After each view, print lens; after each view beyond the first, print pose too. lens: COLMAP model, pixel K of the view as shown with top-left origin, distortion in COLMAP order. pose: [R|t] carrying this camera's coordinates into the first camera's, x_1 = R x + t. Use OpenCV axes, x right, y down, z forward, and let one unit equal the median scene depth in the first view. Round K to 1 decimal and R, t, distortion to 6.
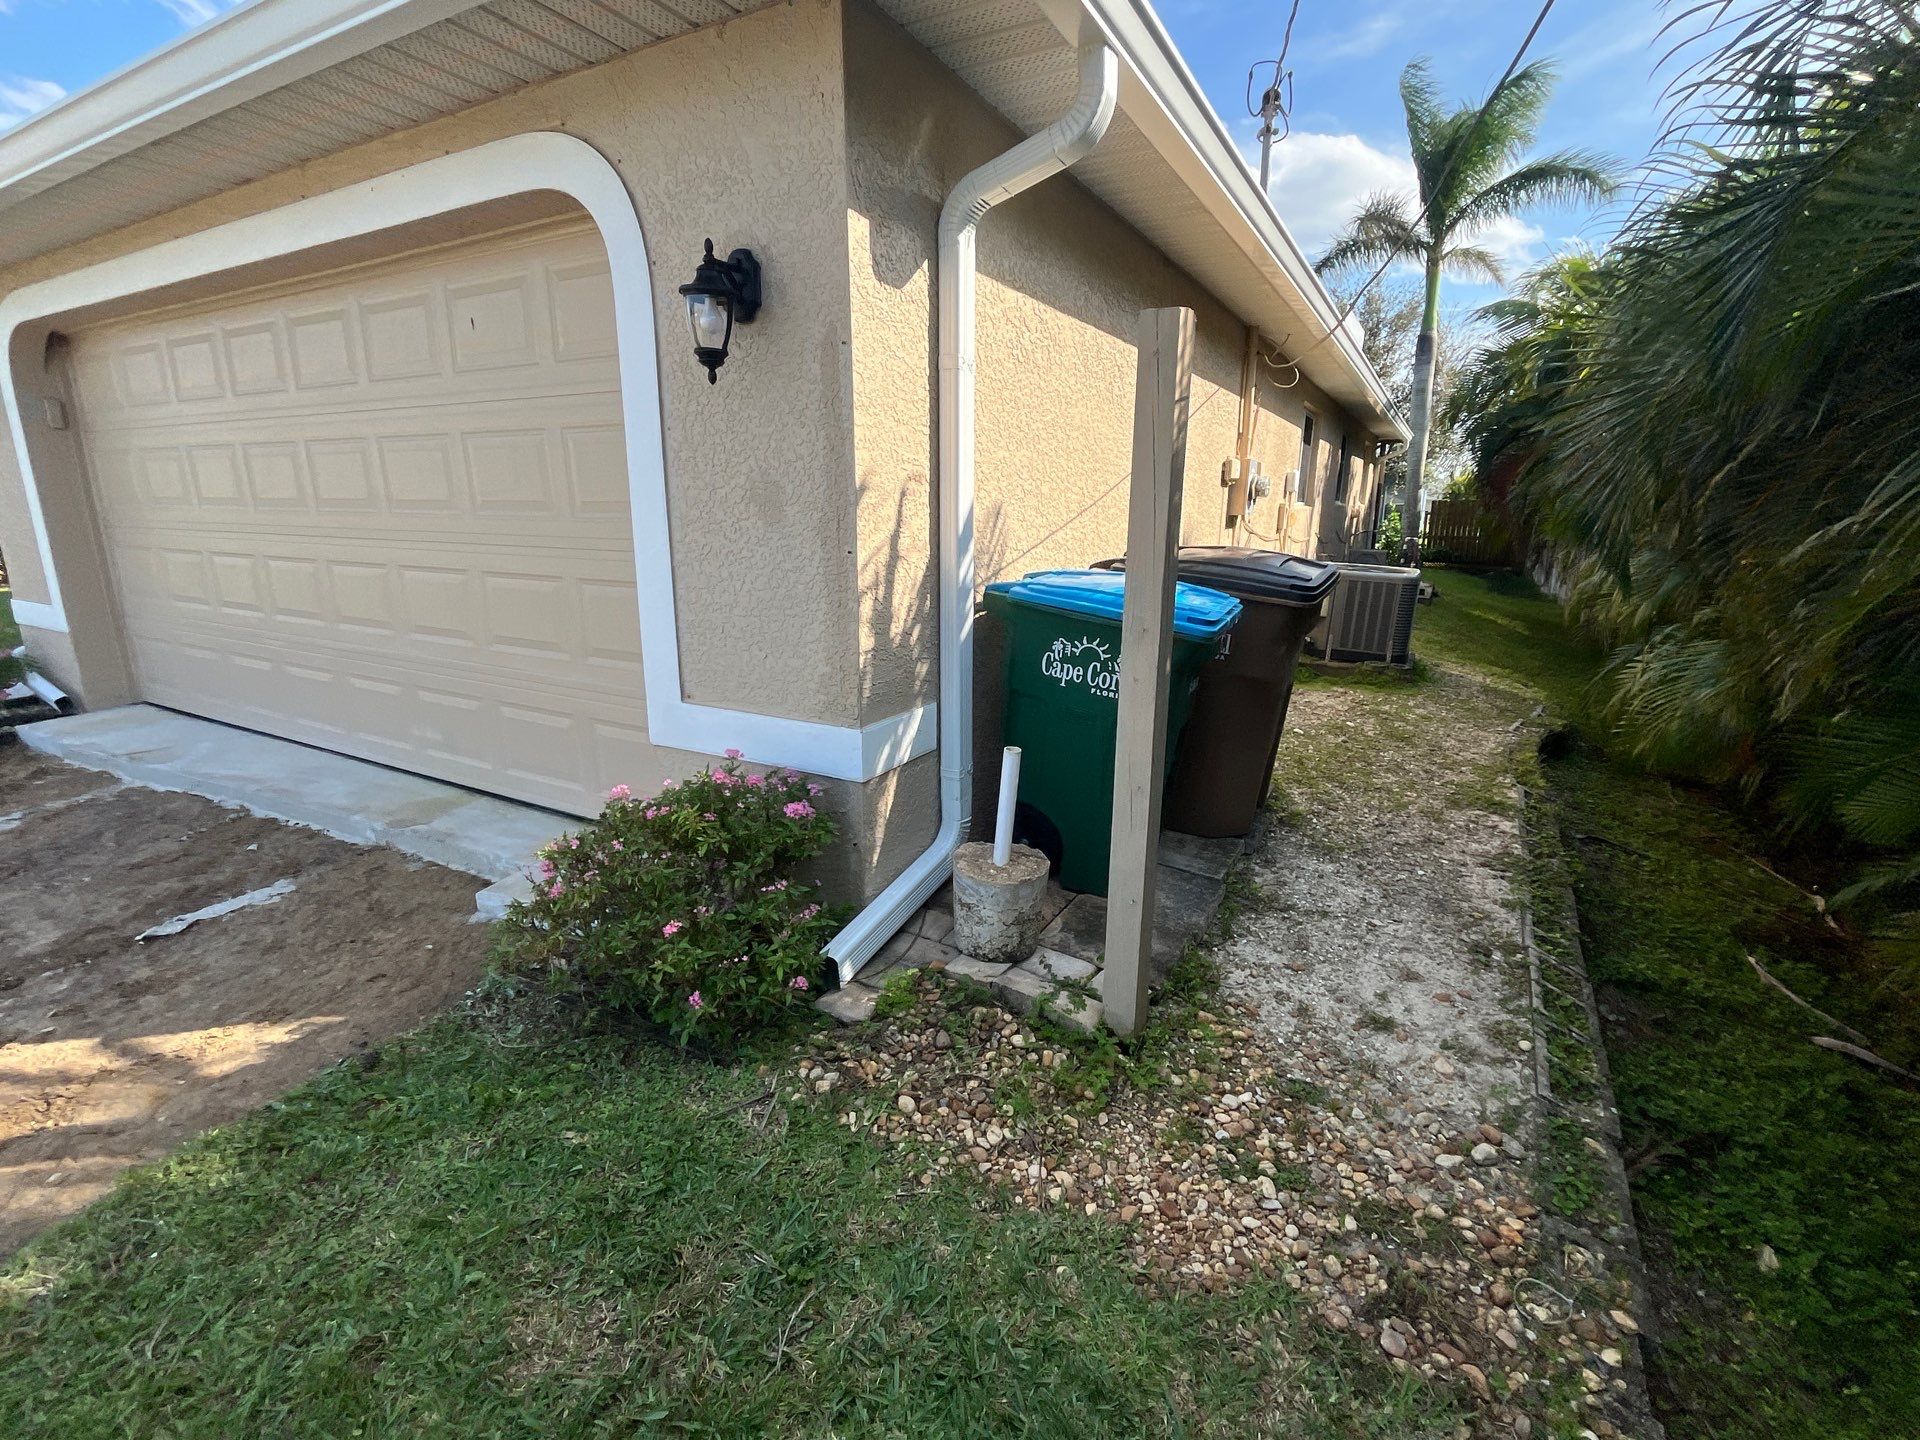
lens RADIAL K [[877.0, 0, 956.9], [0, 877.0, 715.5], [0, 0, 1]] dist [-0.003049, -0.000118]
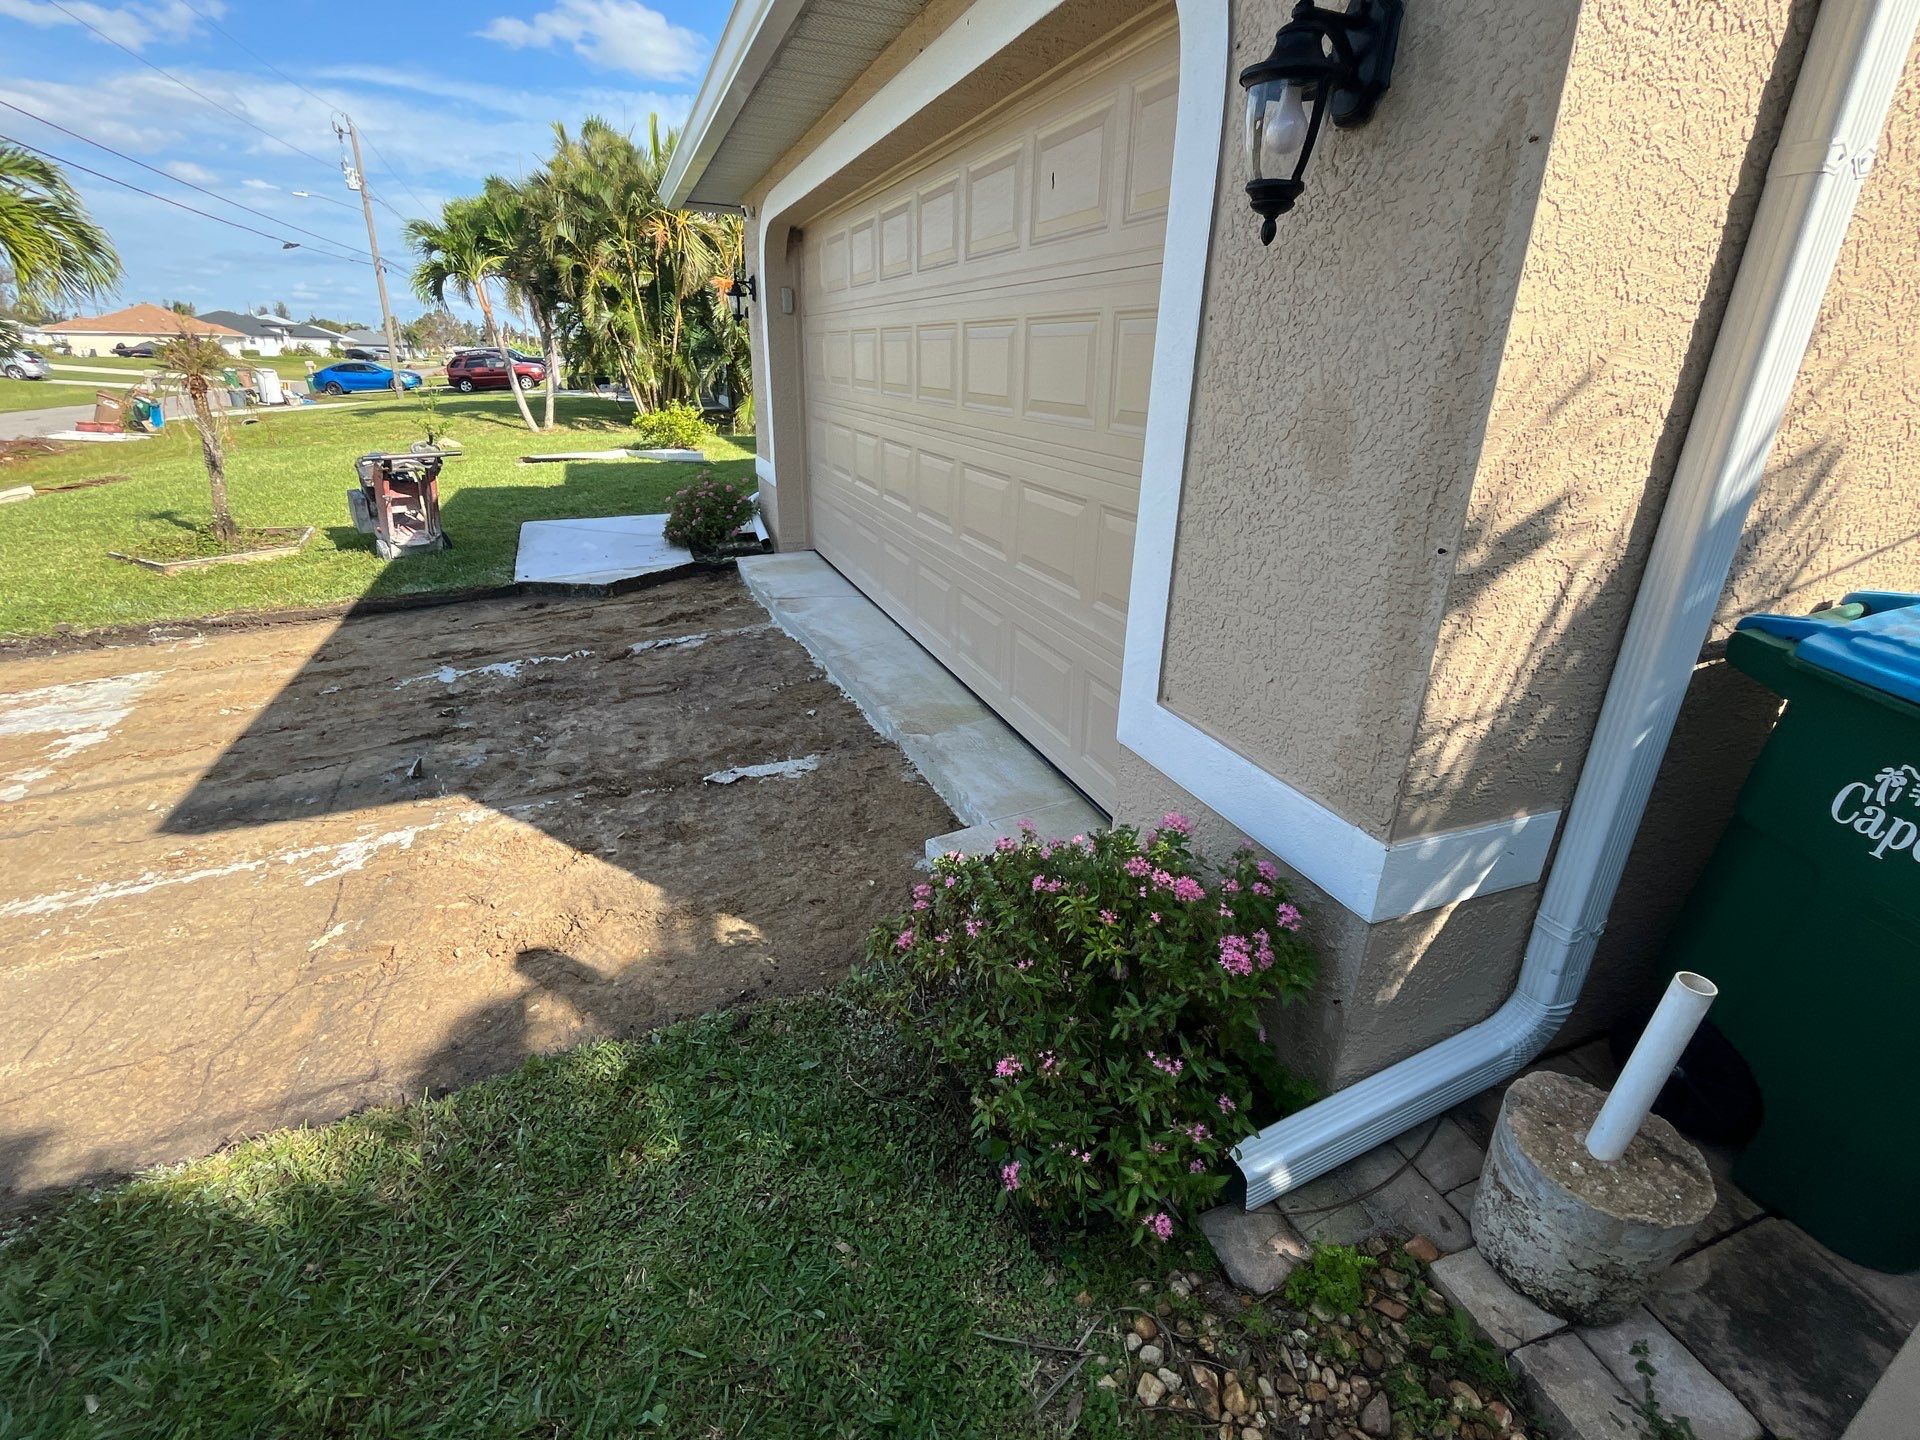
lens RADIAL K [[877.0, 0, 956.1], [0, 877.0, 717.1], [0, 0, 1]] dist [-0.003049, -0.000118]
pose [[0.766348, 0.252036, -0.590921, -0.003657], [-0.167766, 0.966425, 0.194622, -0.127449], [0.620133, -0.050012, 0.782901, 0.333092]]
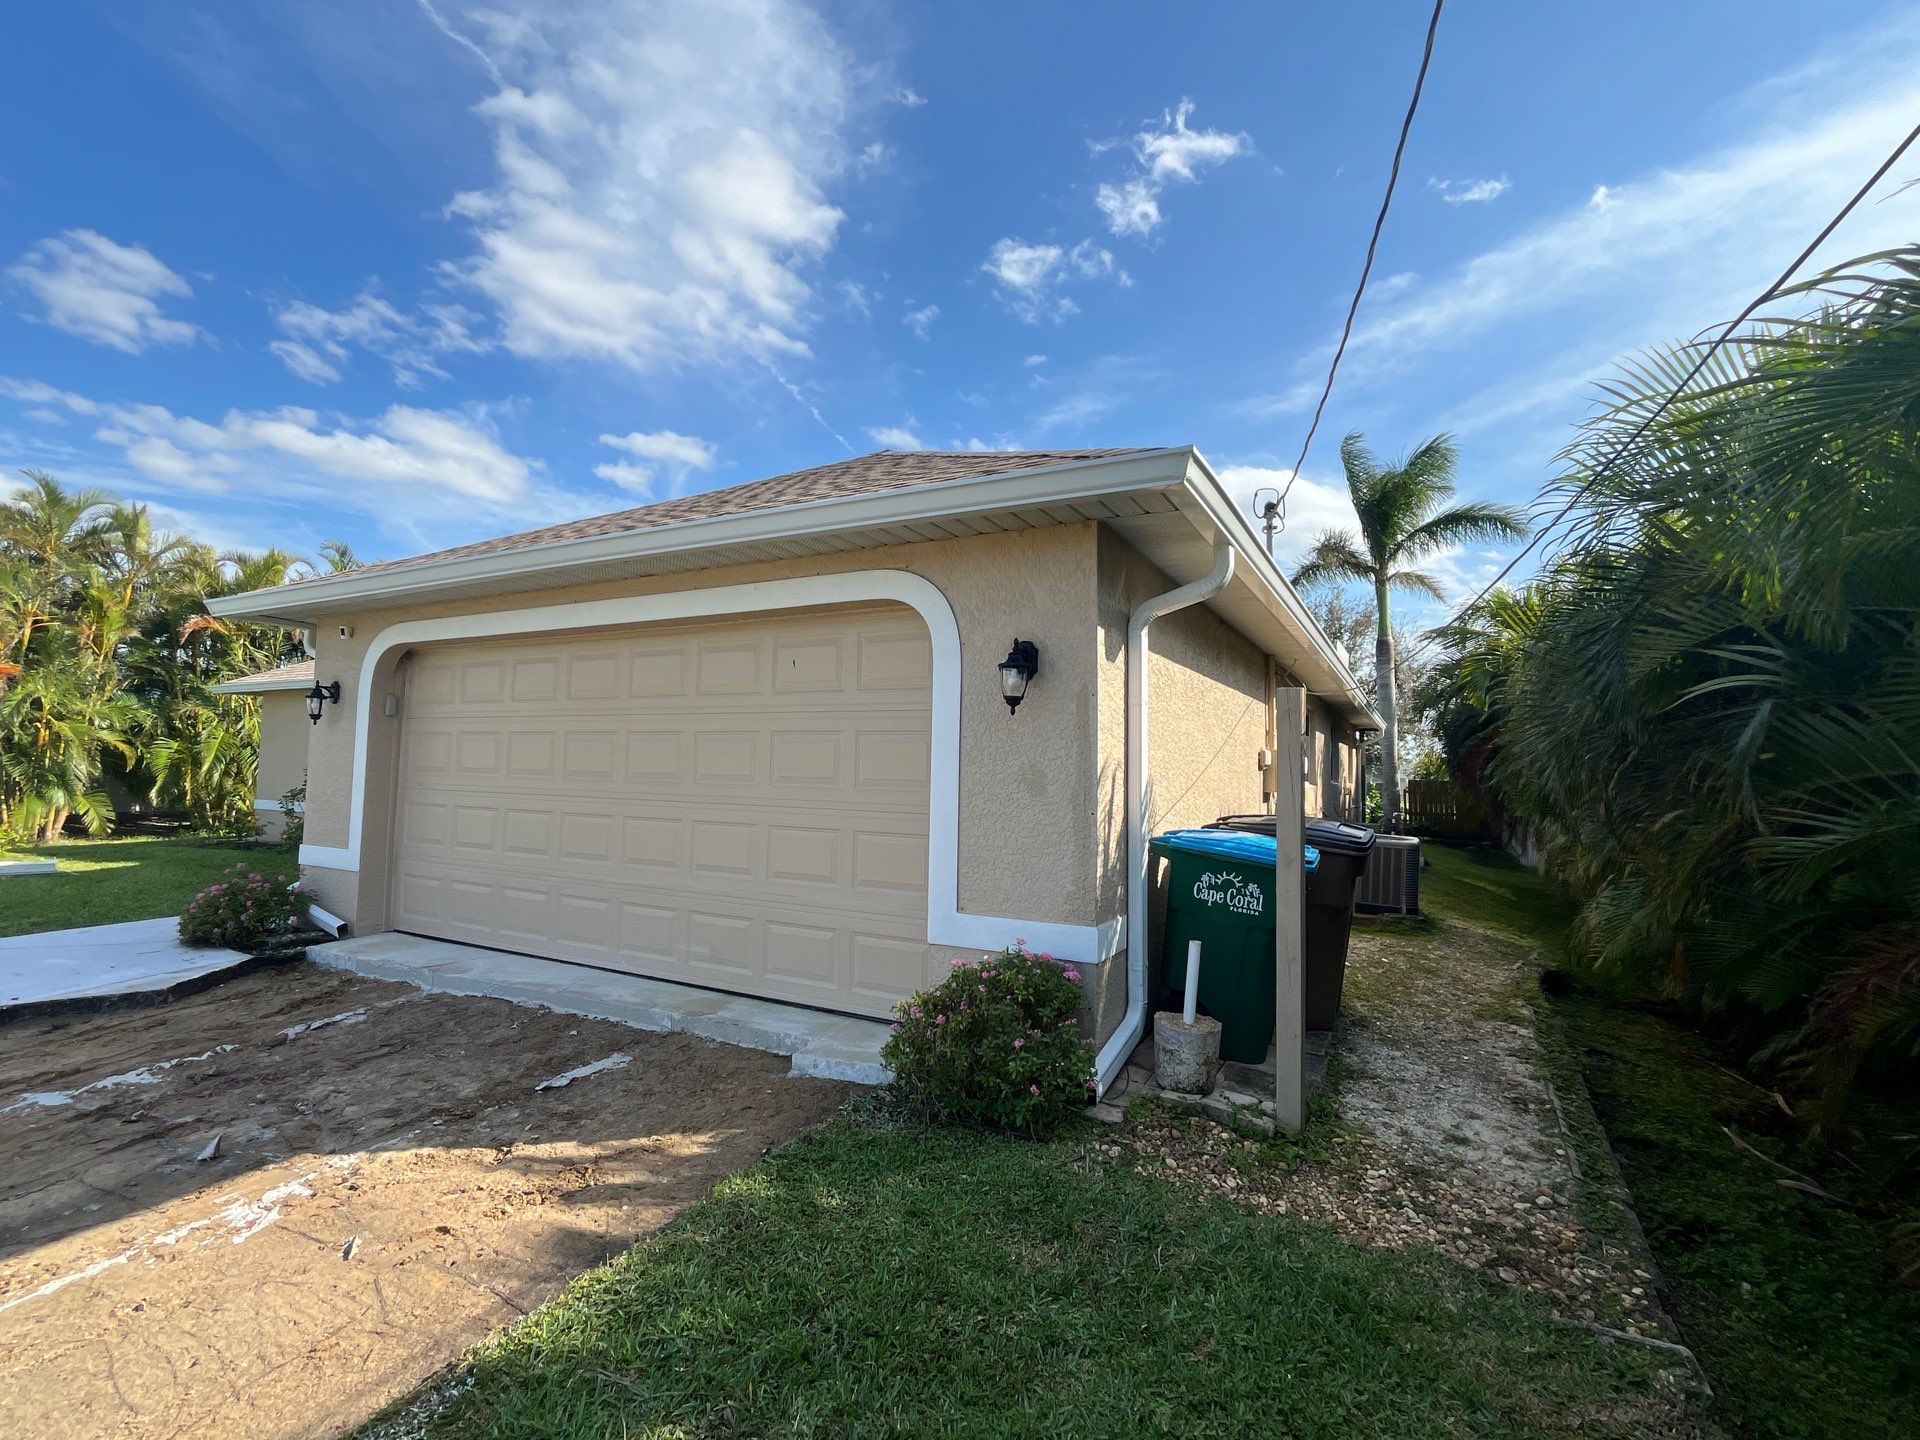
lens RADIAL K [[877.0, 0, 955.7], [0, 877.0, 719.2], [0, 0, 1]] dist [-0.003049, -0.000118]
pose [[0.999790, 0.015266, 0.013665, -0.362497], [-0.010530, 0.954998, -0.296424, 0.118781], [-0.017575, 0.296218, 0.954959, -0.547346]]
